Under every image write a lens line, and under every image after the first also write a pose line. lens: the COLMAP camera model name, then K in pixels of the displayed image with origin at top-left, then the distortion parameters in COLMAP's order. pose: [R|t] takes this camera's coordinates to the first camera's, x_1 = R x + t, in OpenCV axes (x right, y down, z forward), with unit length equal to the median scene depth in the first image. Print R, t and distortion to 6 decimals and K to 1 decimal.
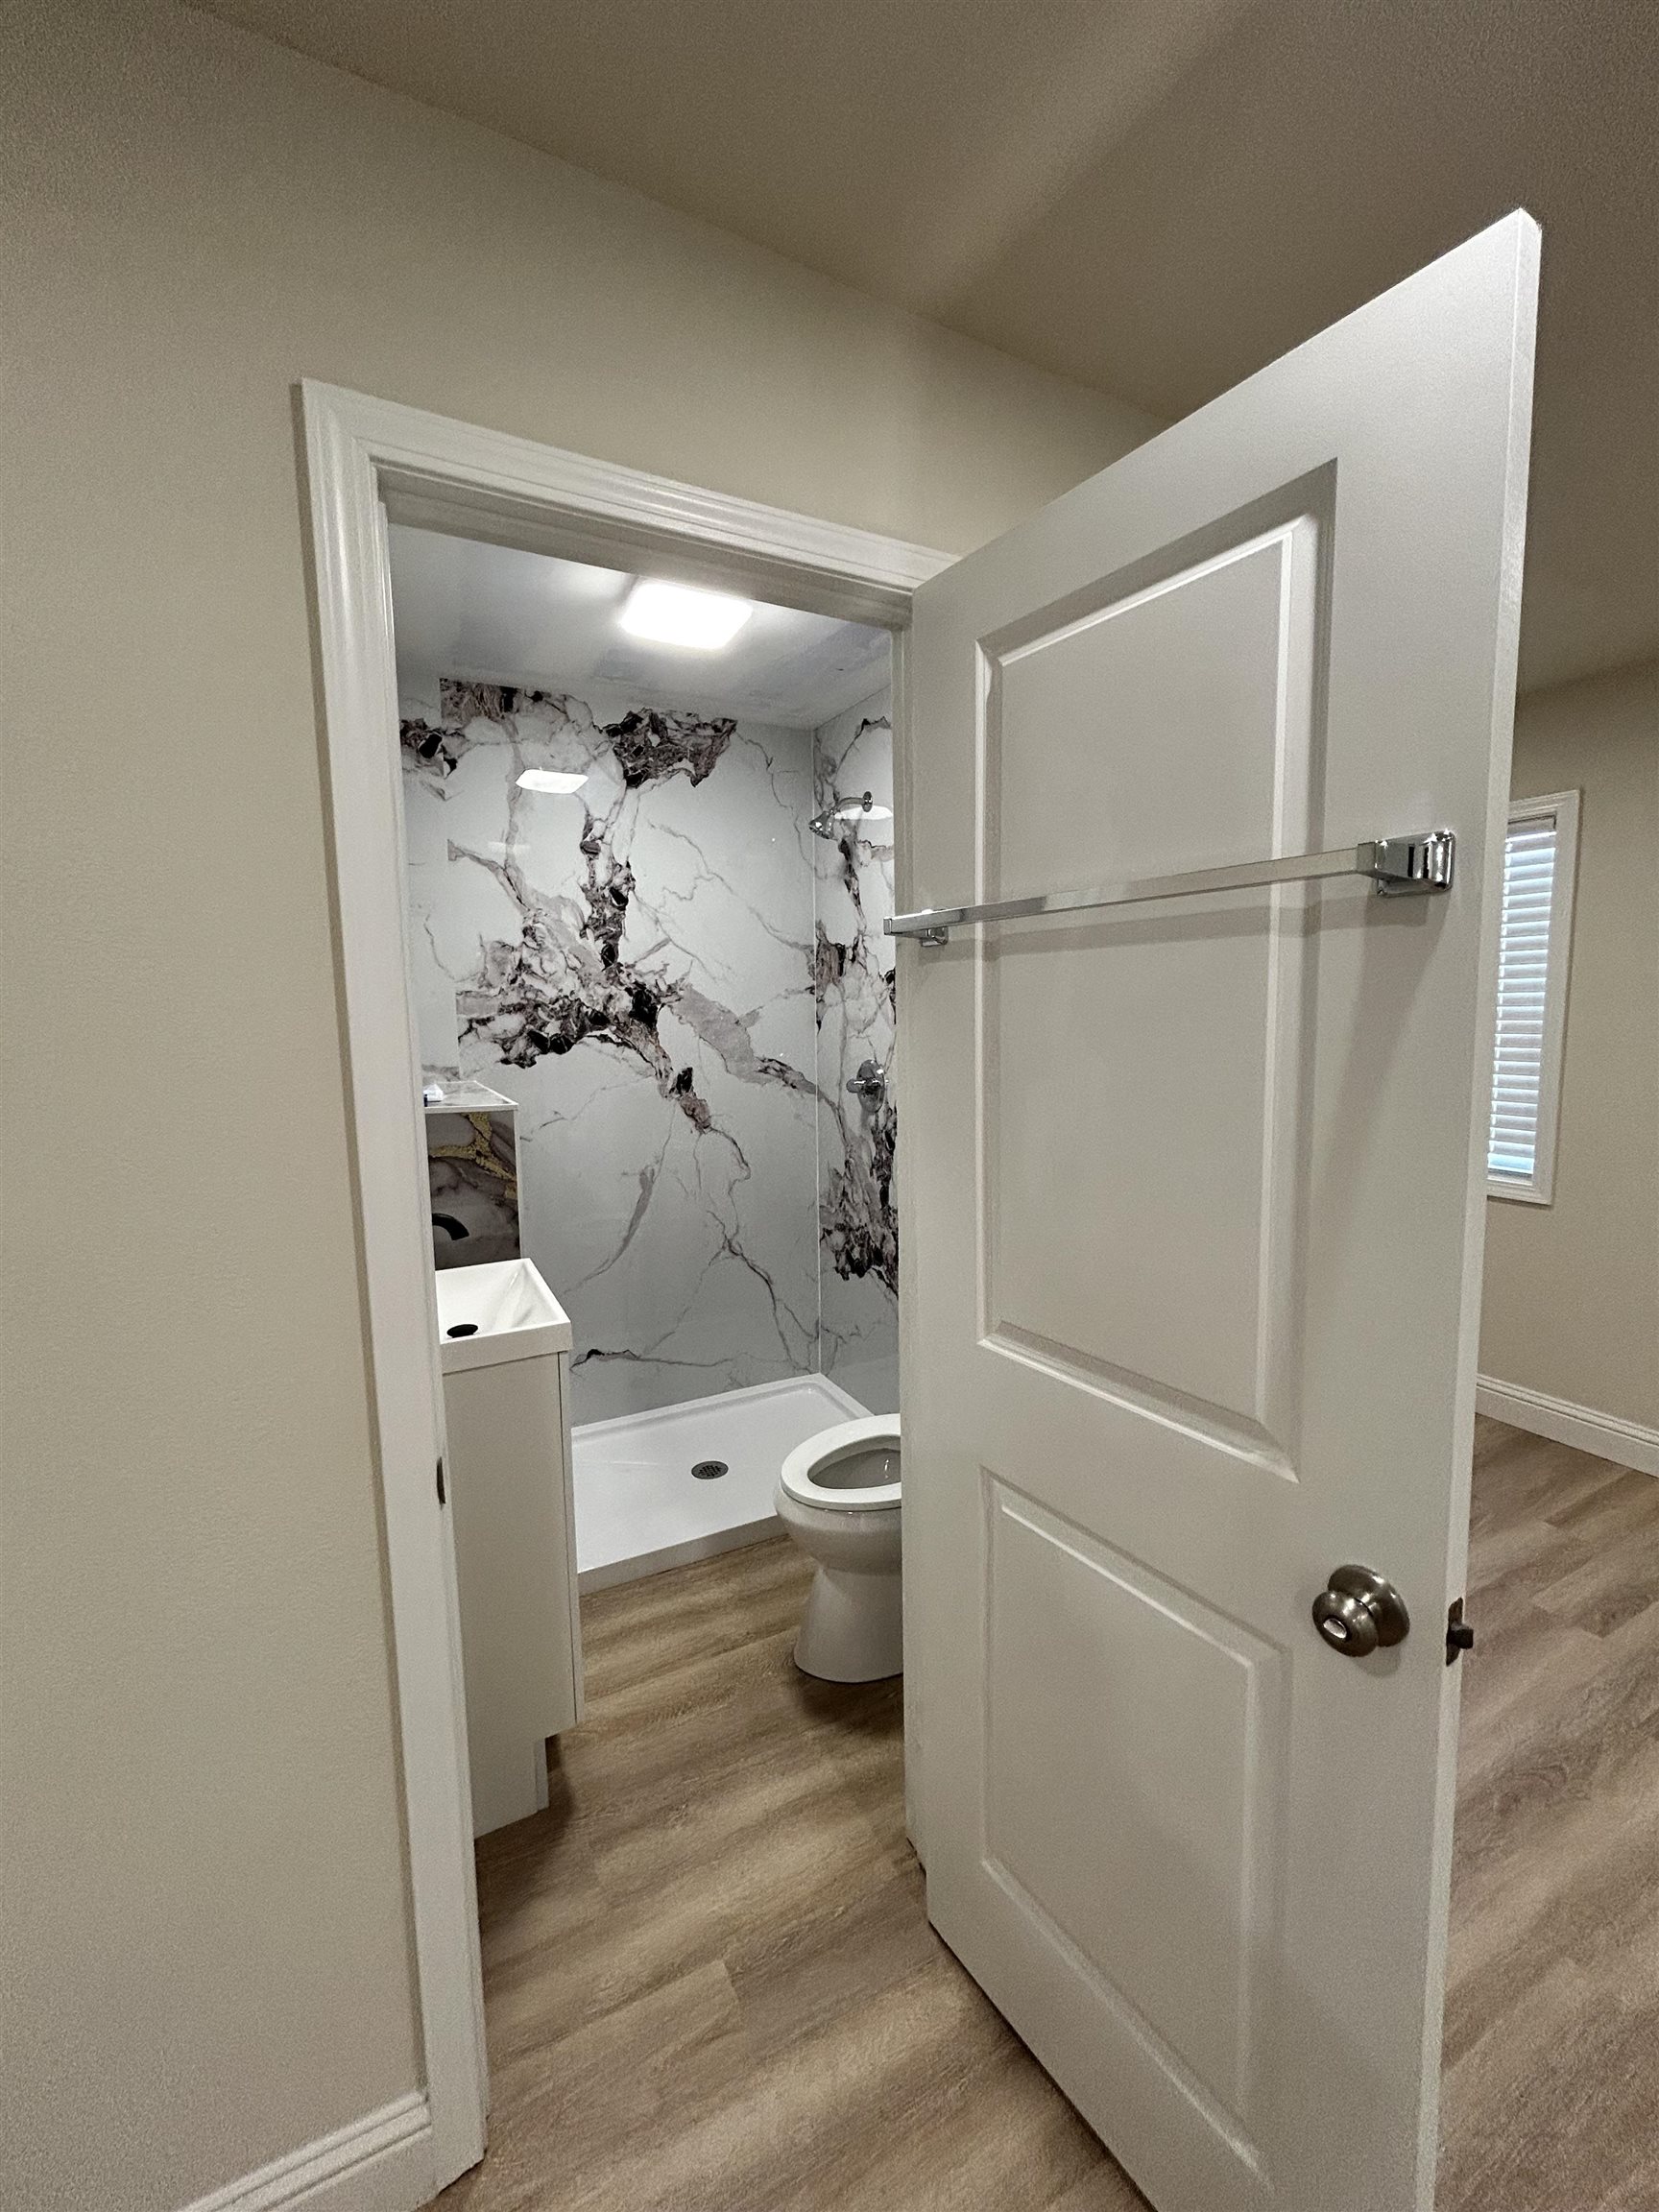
lens RADIAL K [[892.9, 0, 826.5], [0, 892.9, 1099.8], [0, 0, 1]] dist [-0.001363, 0.000594]
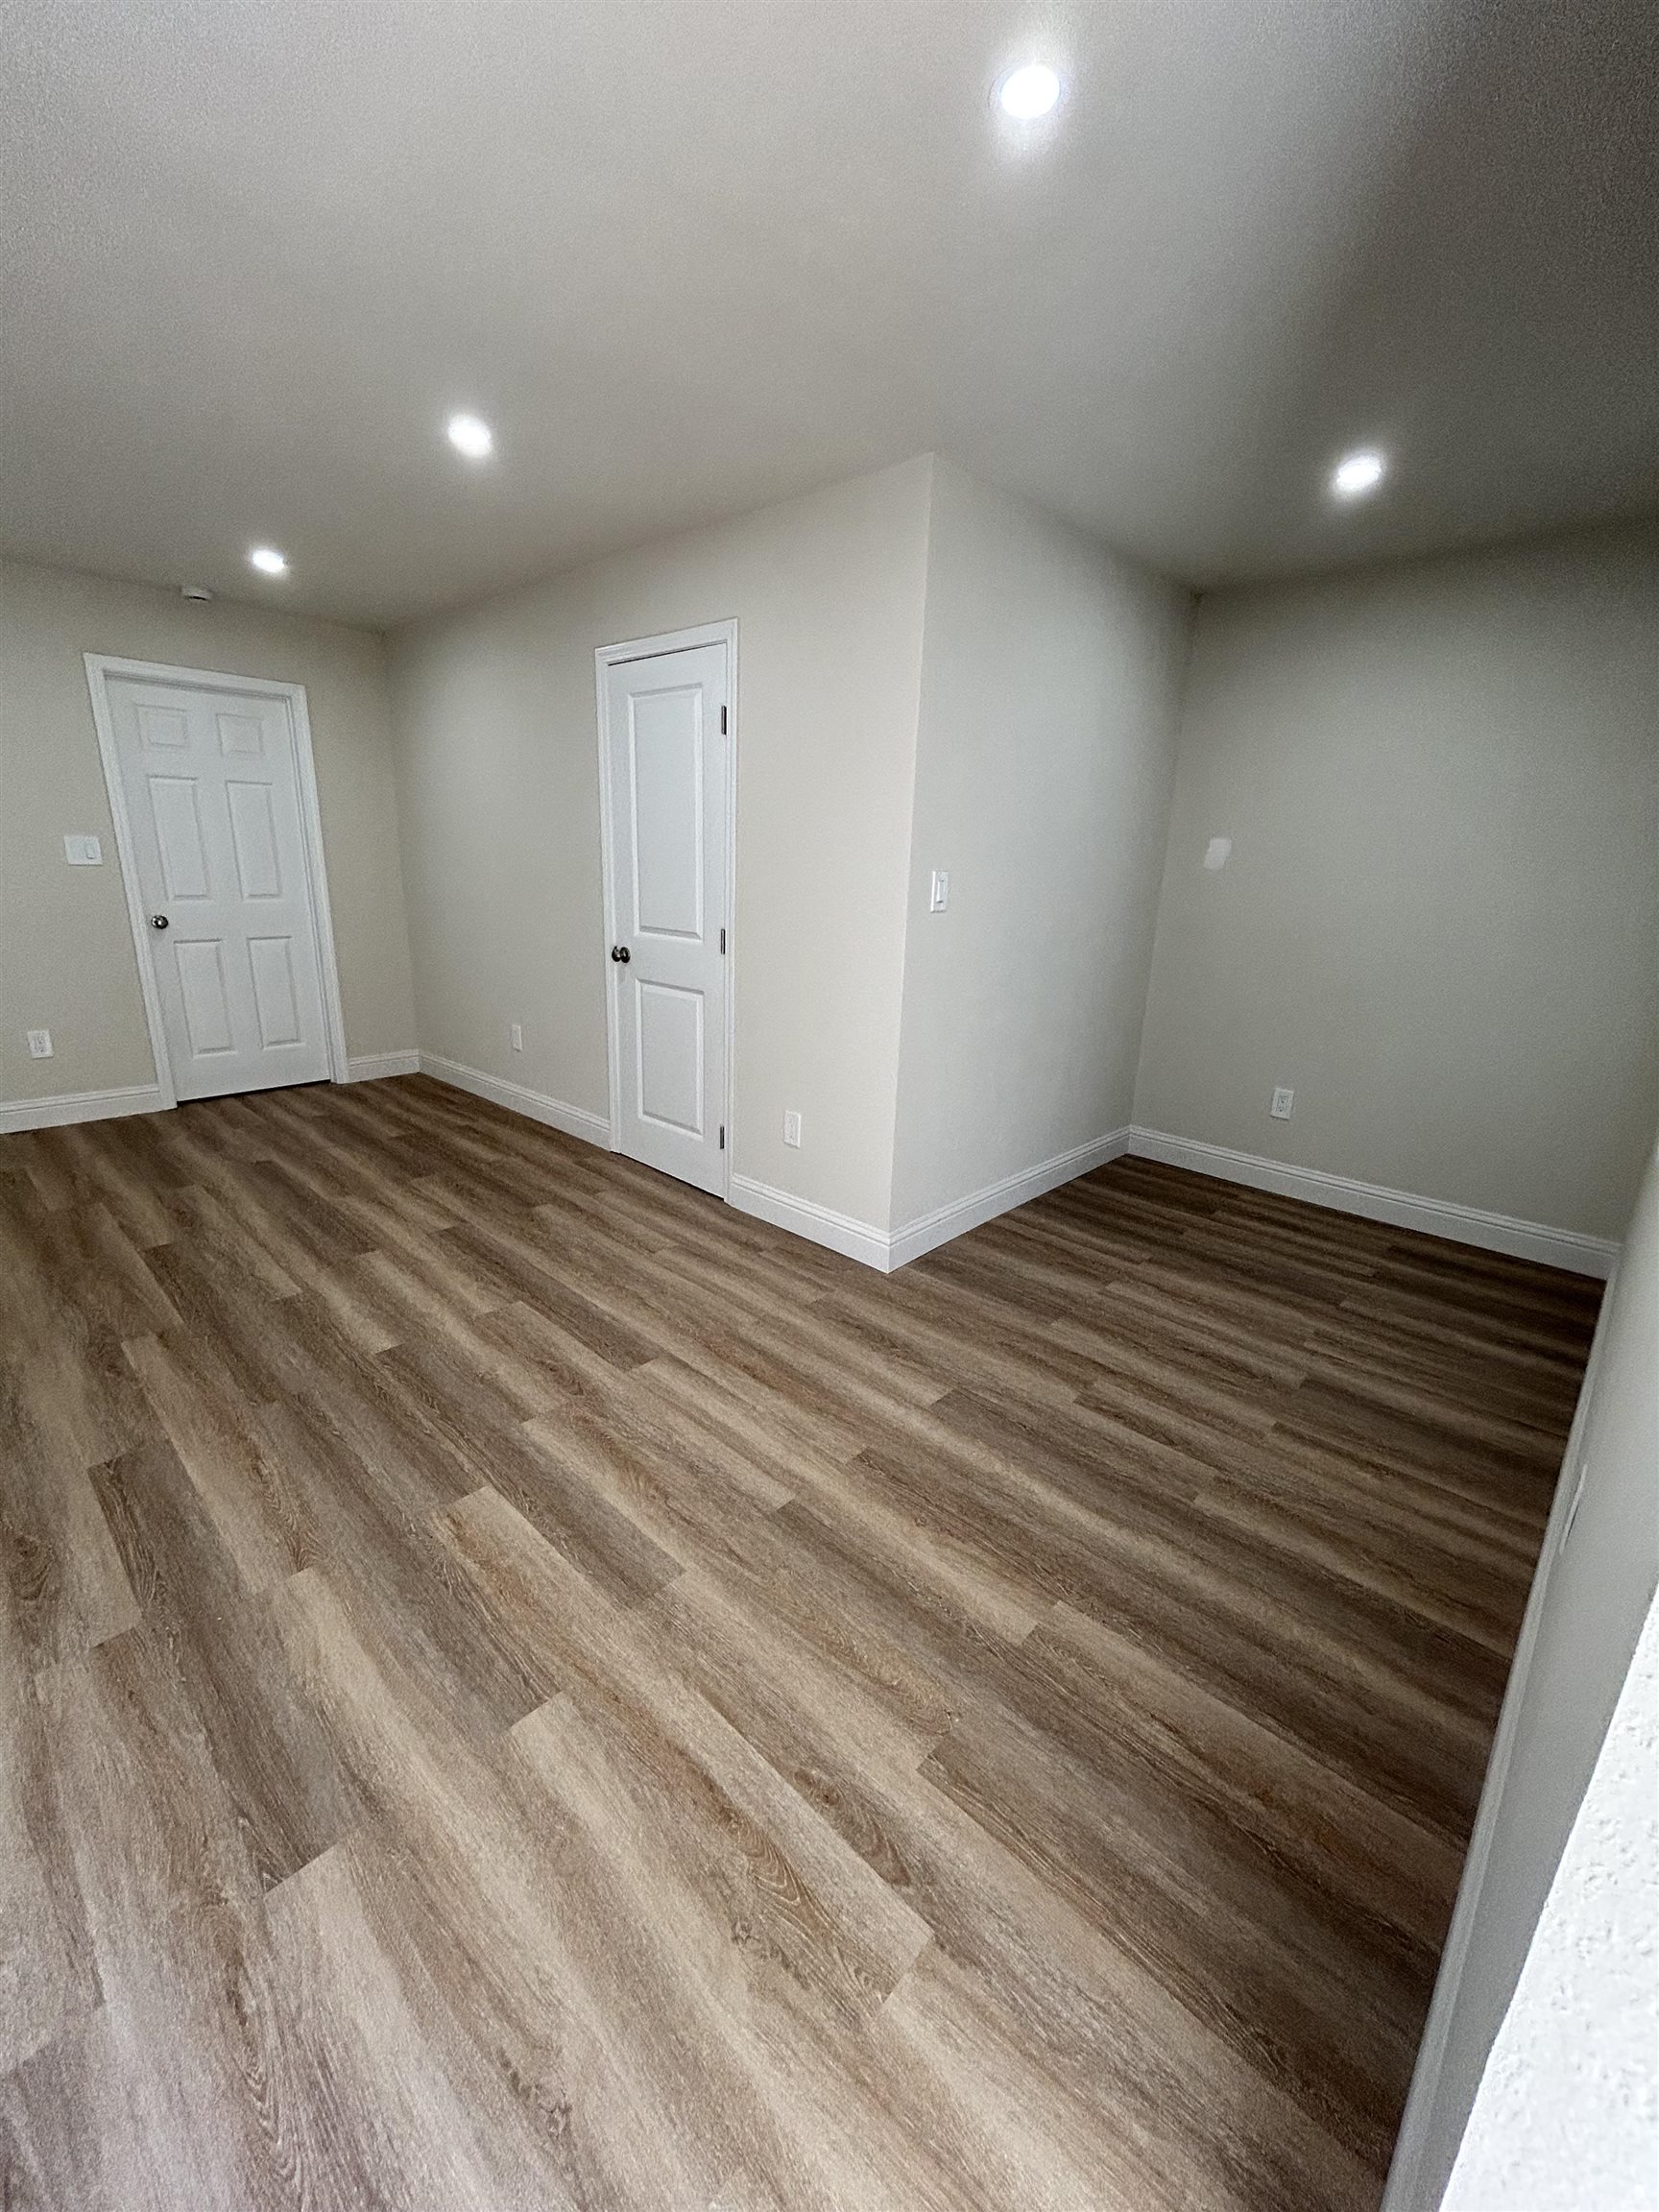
lens RADIAL K [[892.9, 0, 826.5], [0, 892.9, 1099.8], [0, 0, 1]] dist [-0.001363, 0.000594]
pose [[0.325776, 0.276981, -0.903964, 1.633964], [-0.136025, 0.959908, 0.245101, -0.001558], [0.935611, 0.043114, 0.350391, 0.281540]]
